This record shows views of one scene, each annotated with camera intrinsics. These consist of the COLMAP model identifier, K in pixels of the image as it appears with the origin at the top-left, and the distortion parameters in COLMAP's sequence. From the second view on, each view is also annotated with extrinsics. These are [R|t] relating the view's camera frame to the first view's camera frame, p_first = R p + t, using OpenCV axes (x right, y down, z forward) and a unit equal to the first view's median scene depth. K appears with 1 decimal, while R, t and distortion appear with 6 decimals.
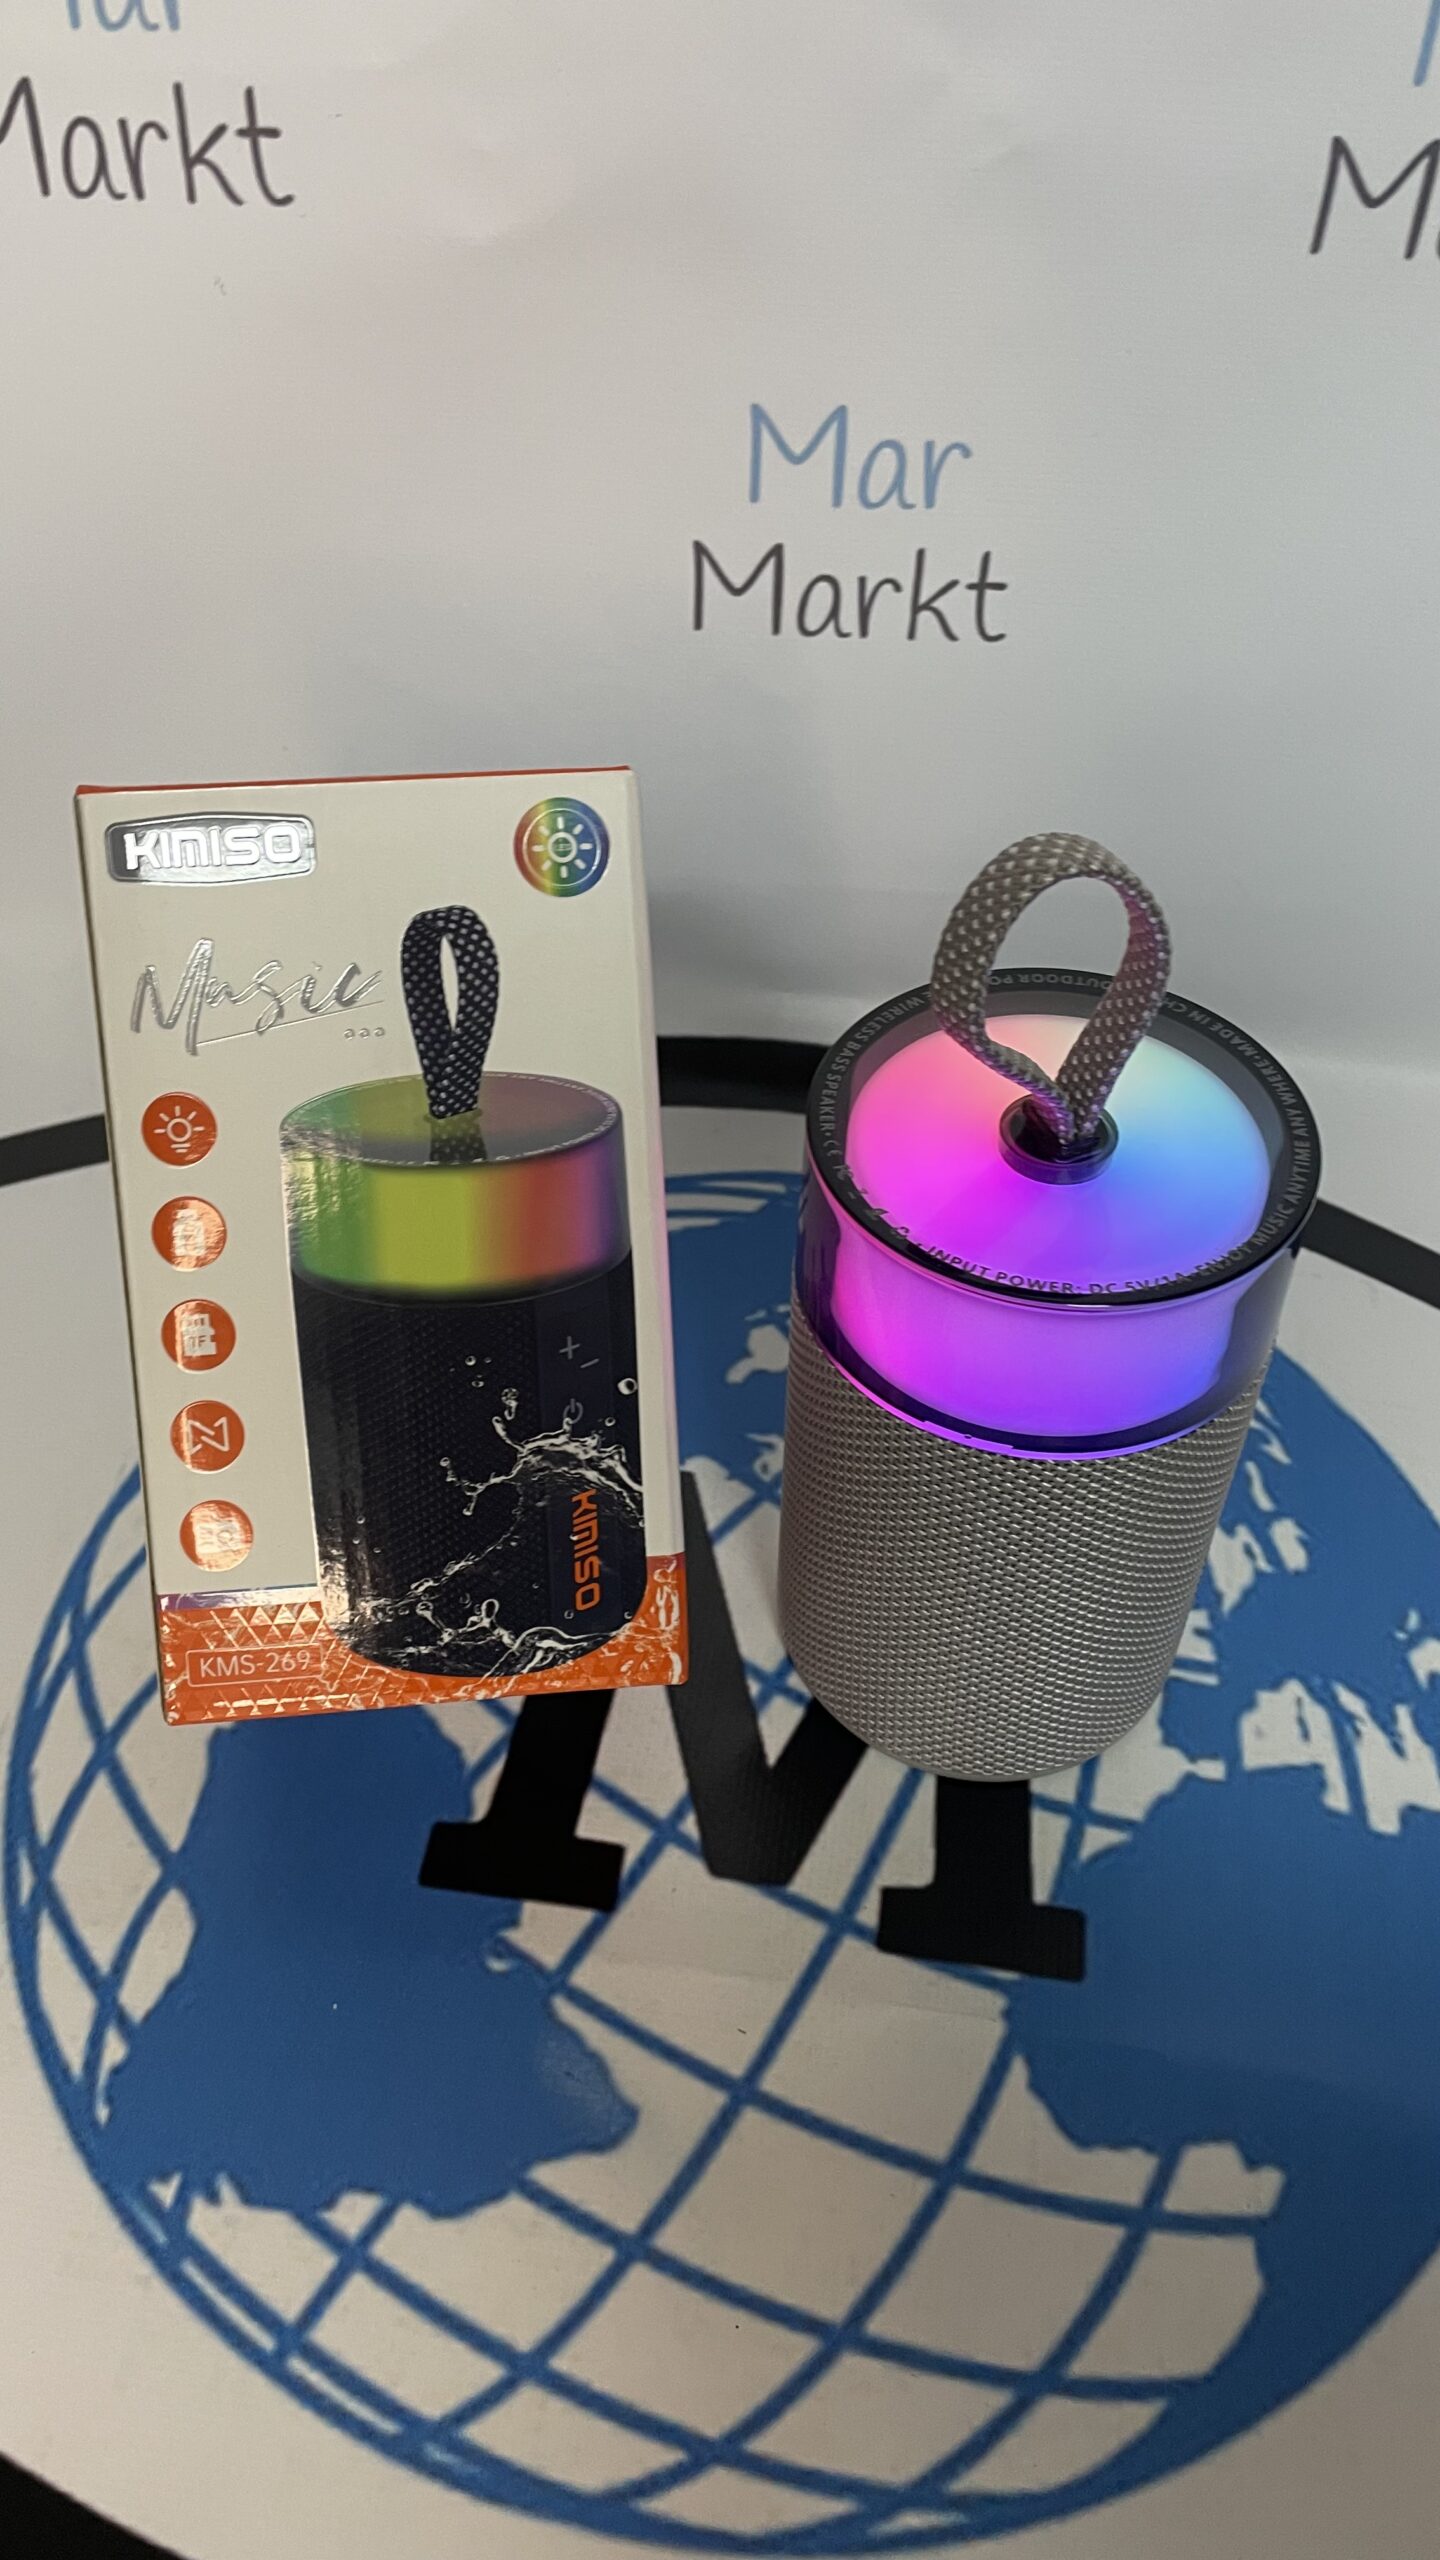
lens RADIAL K [[1996.1, 0, 708.6], [0, 1996.1, 1315.3], [0, 0, 1]] dist [0.074896, -0.118116]
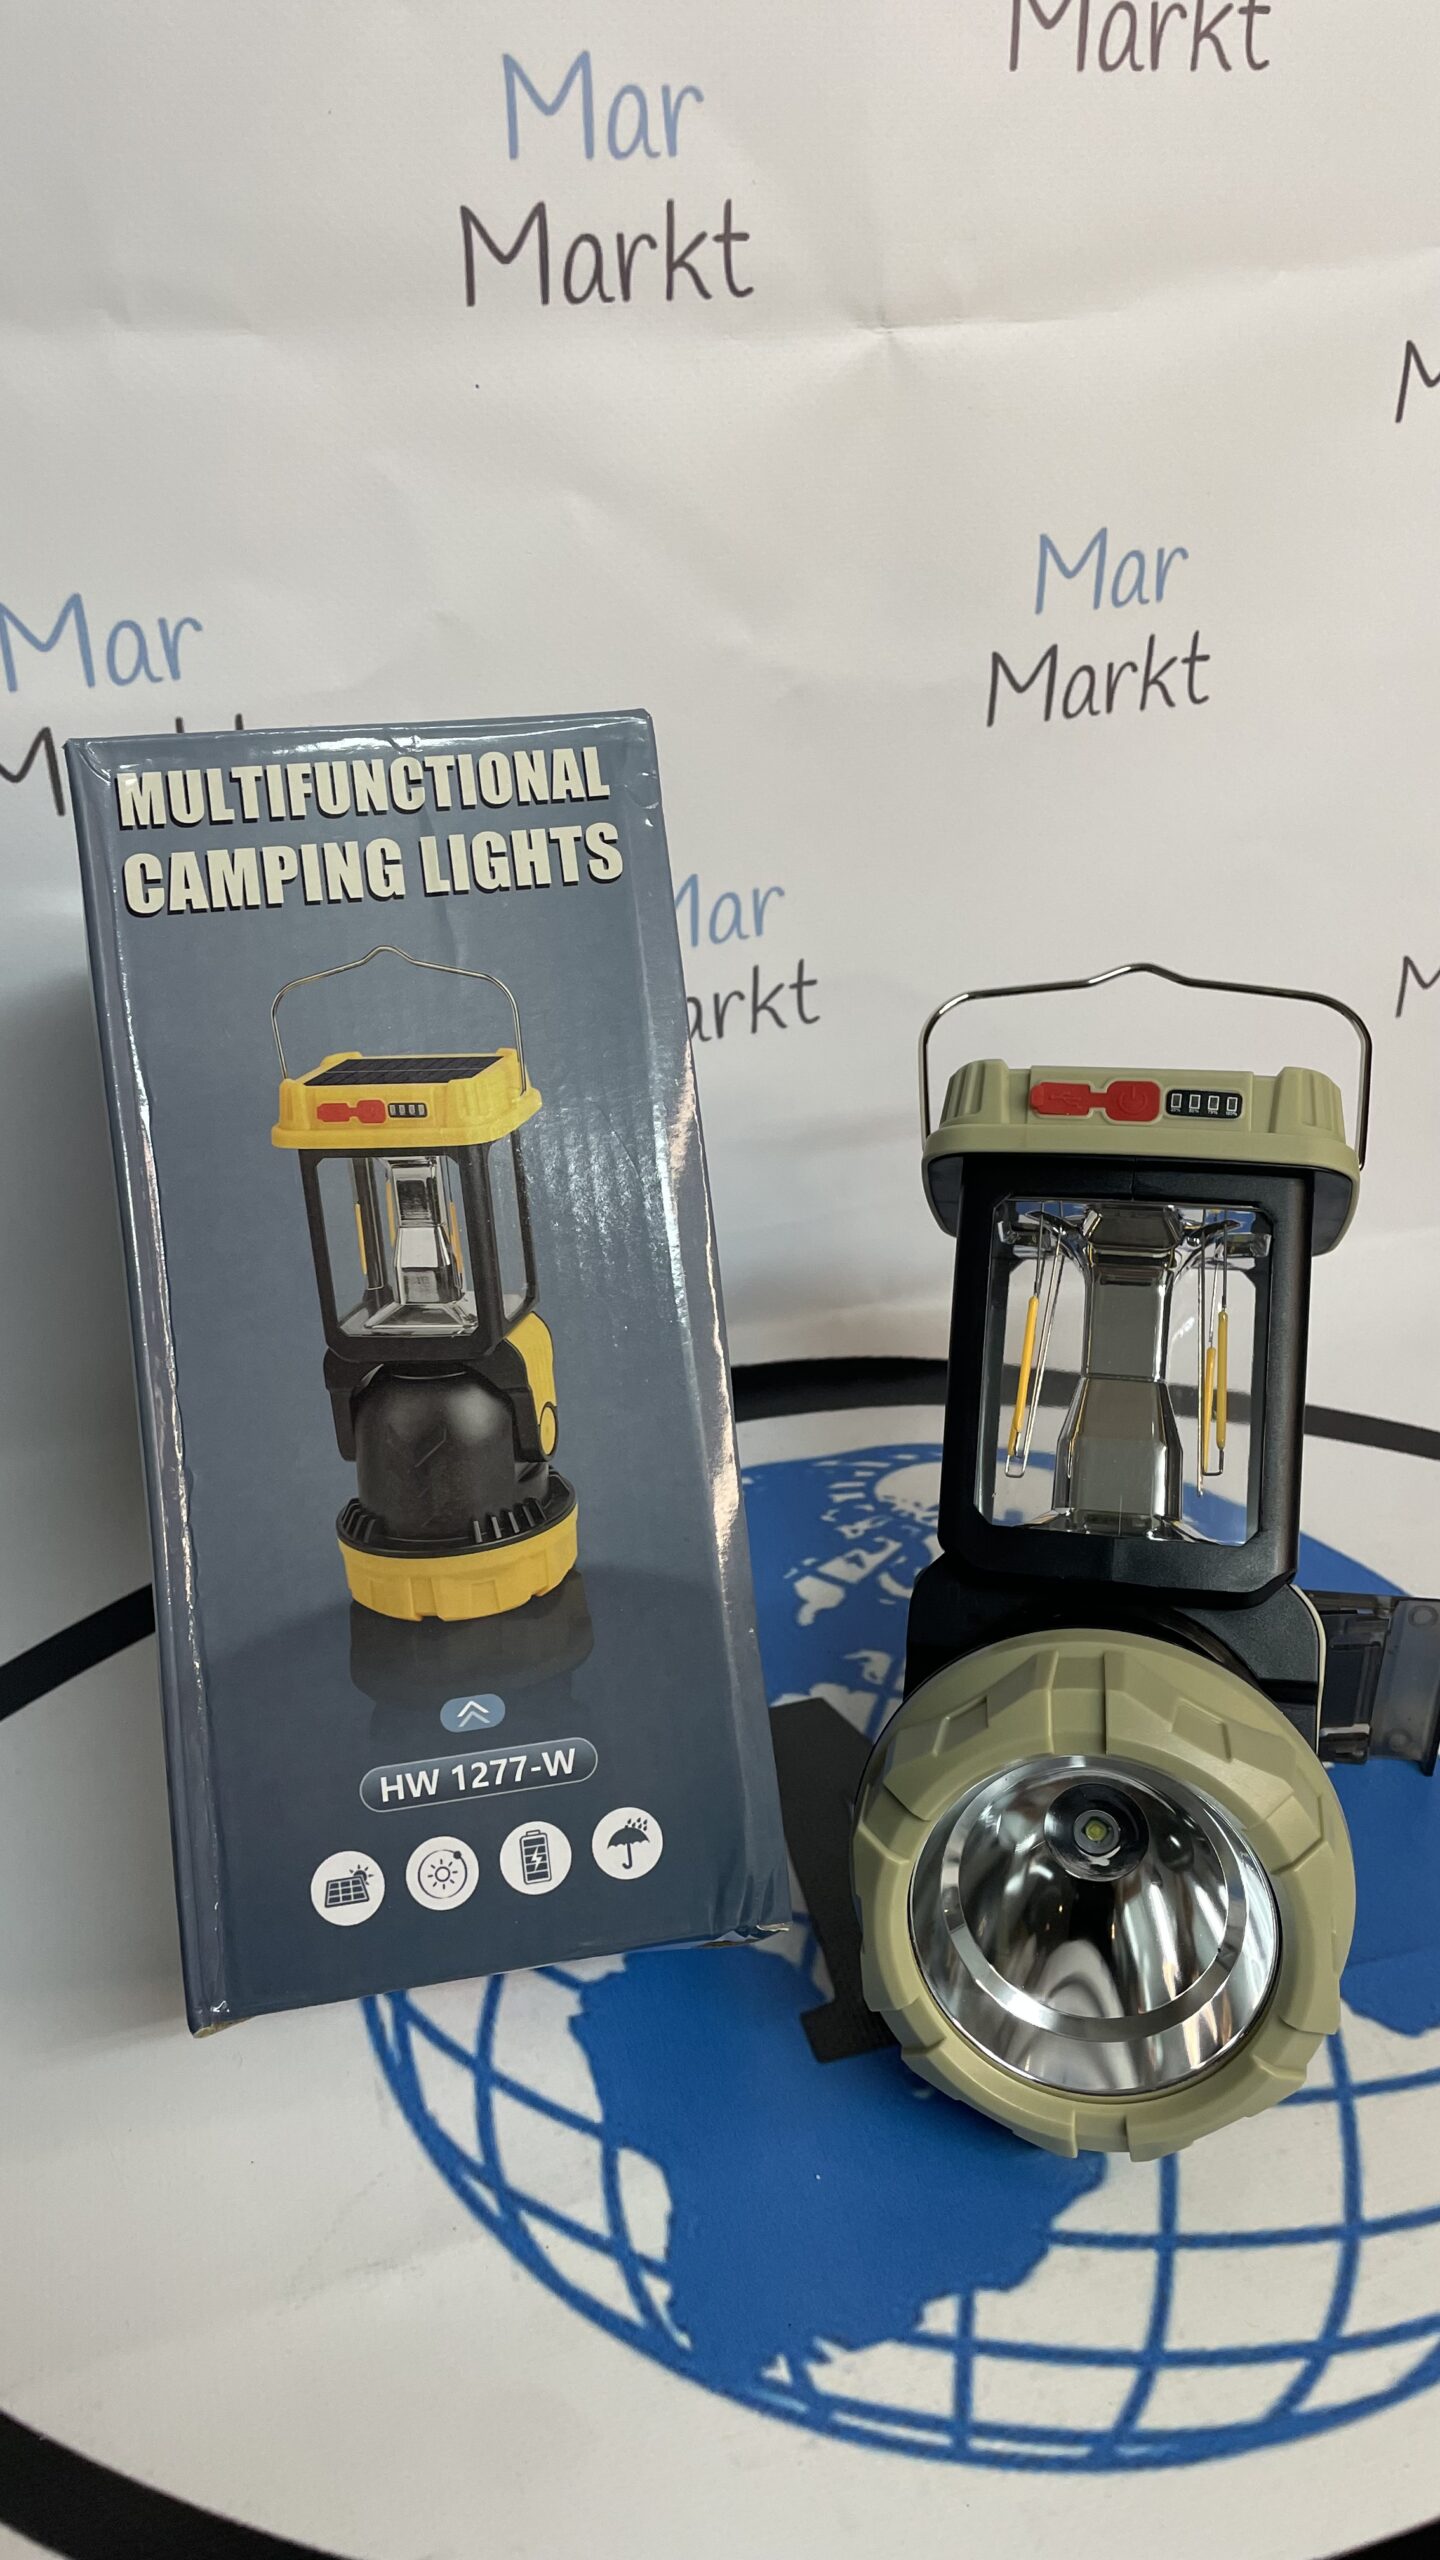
lens RADIAL K [[1996.1, 0, 746.6], [0, 1996.1, 1252.5], [0, 0, 1]] dist [0.074896, -0.118116]
pose [[0.903238, -0.218776, 0.369185, -0.515152], [0.317193, 0.919806, -0.230967, 0.117468], [-0.289049, 0.325721, 0.900198, -0.154399]]
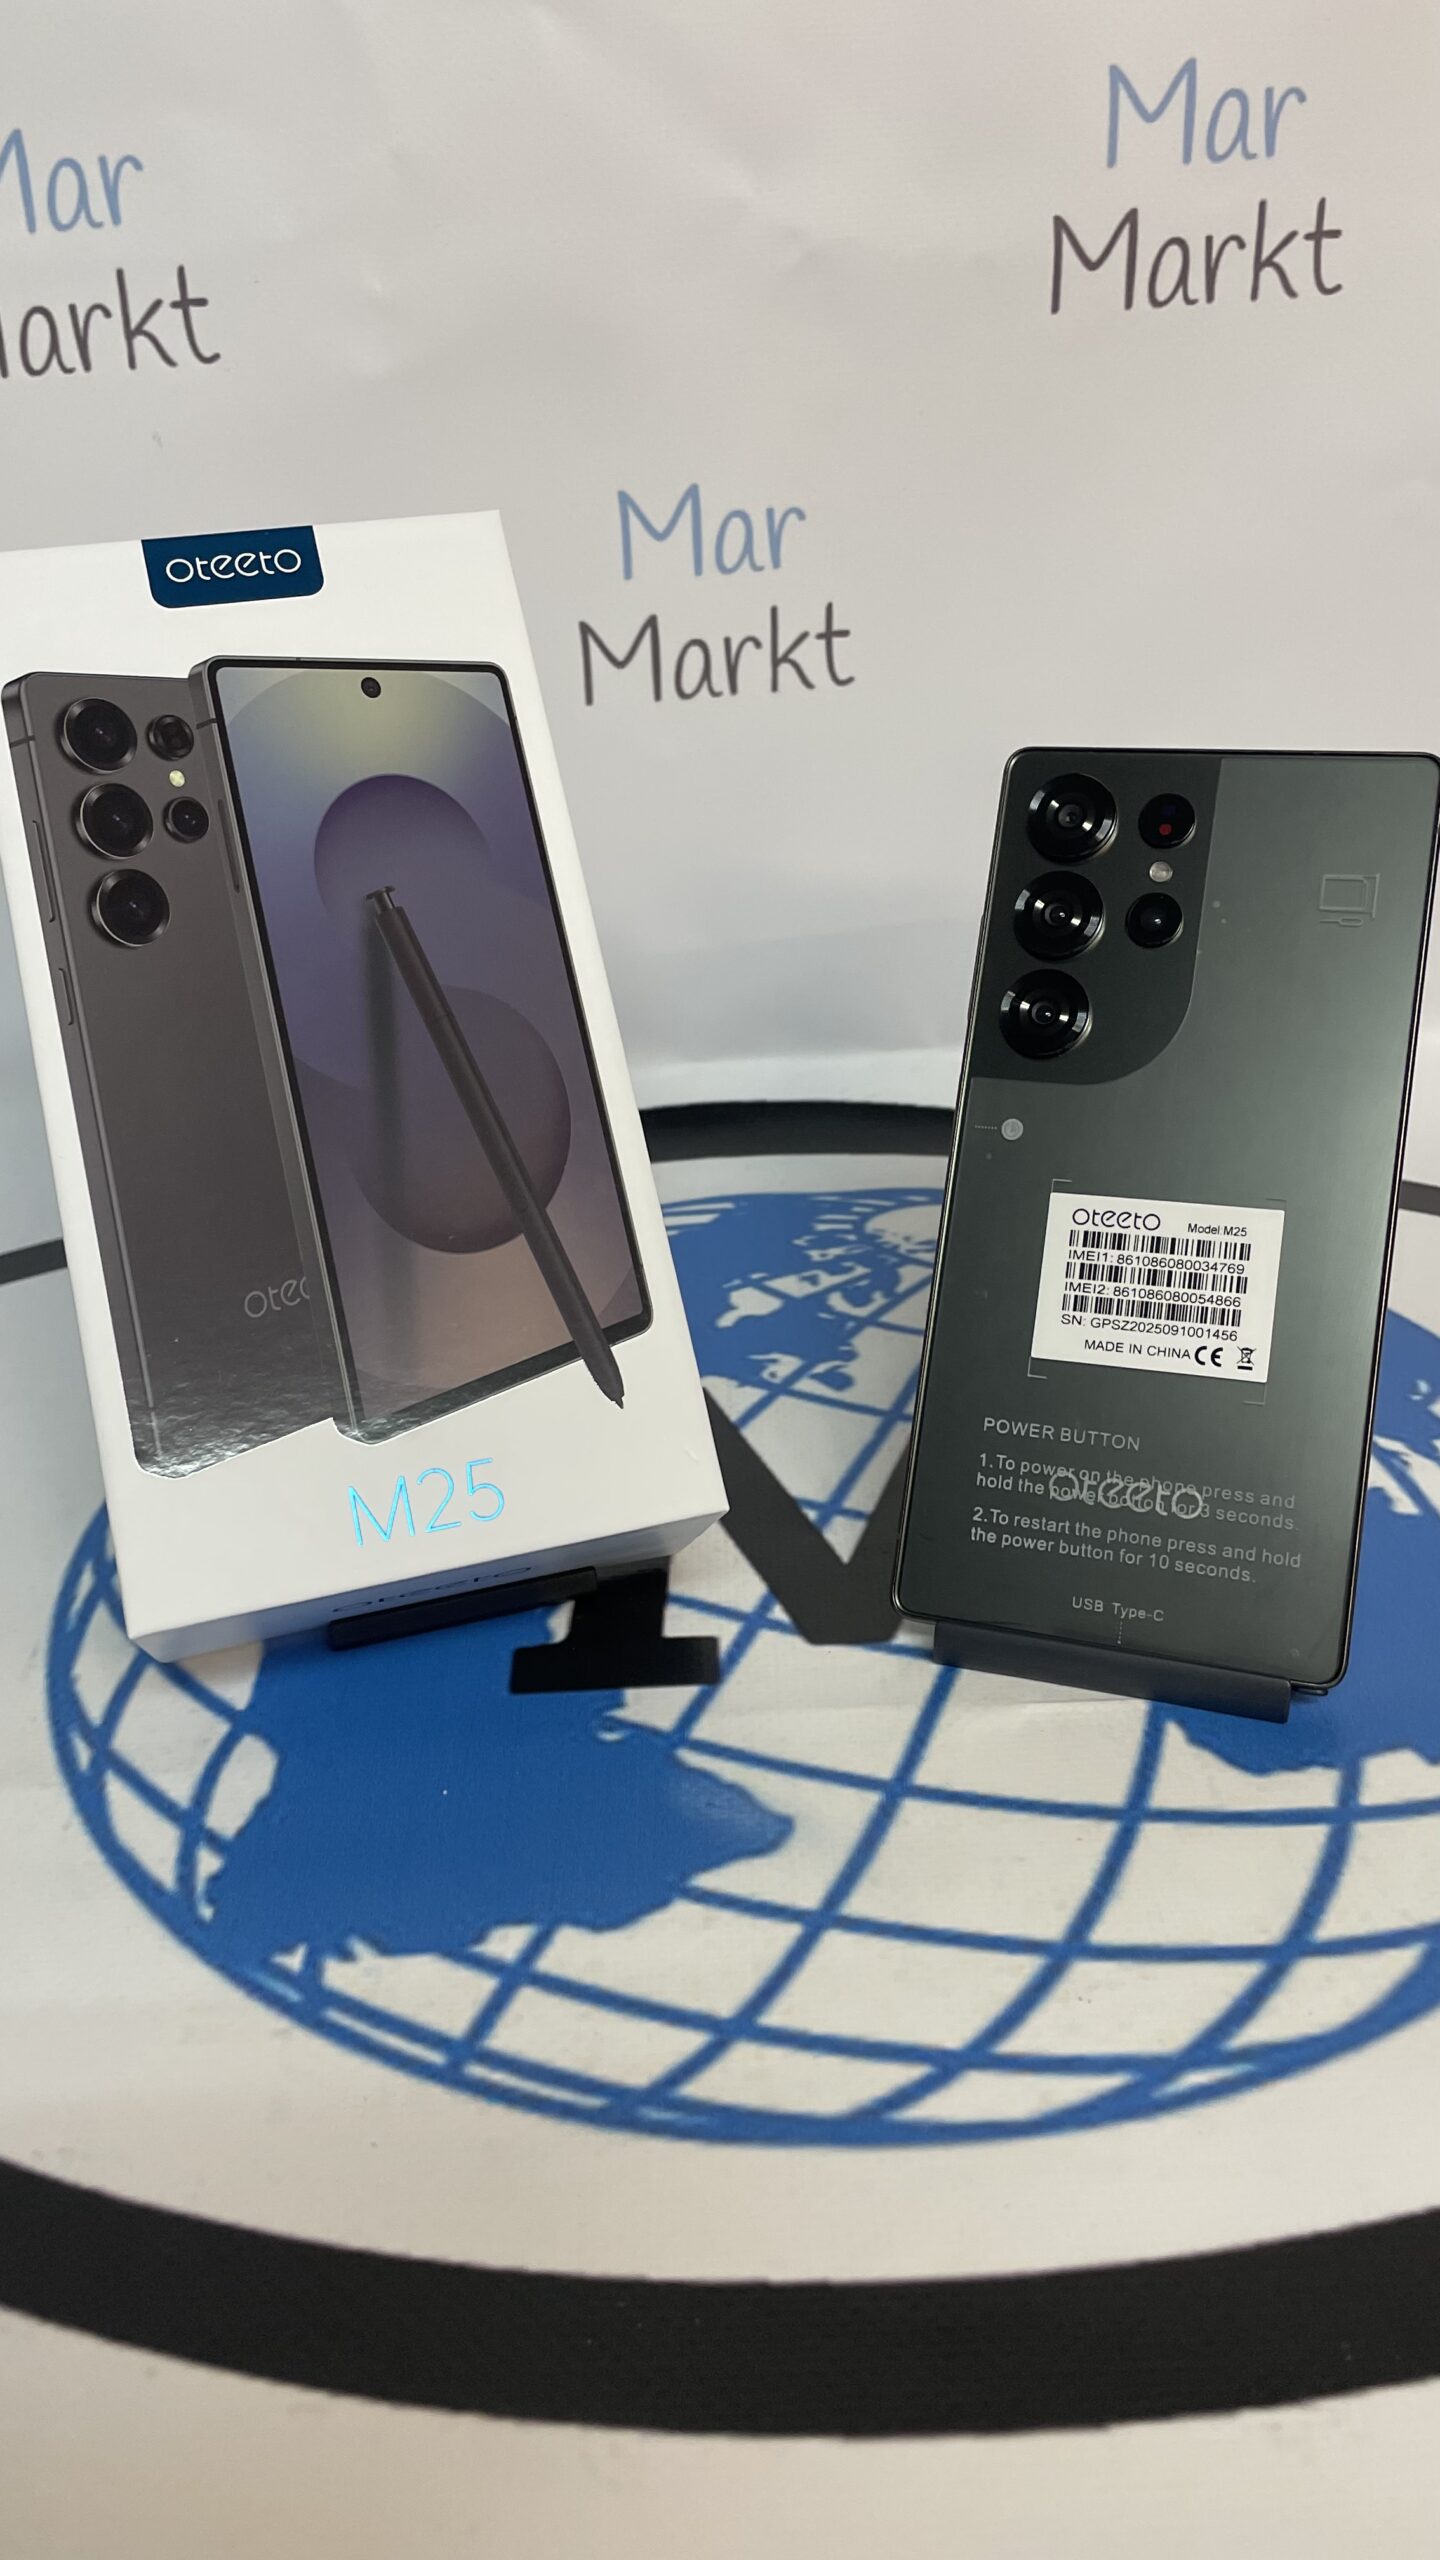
lens RADIAL K [[1996.1, 0, 701.6], [0, 1996.1, 1297.2], [0, 0, 1]] dist [0.074896, -0.118116]
pose [[0.985286, -0.124934, 0.116629, -0.147157], [0.157310, 0.929684, -0.333079, 0.452716], [-0.066815, 0.346525, 0.935658, 0.053320]]
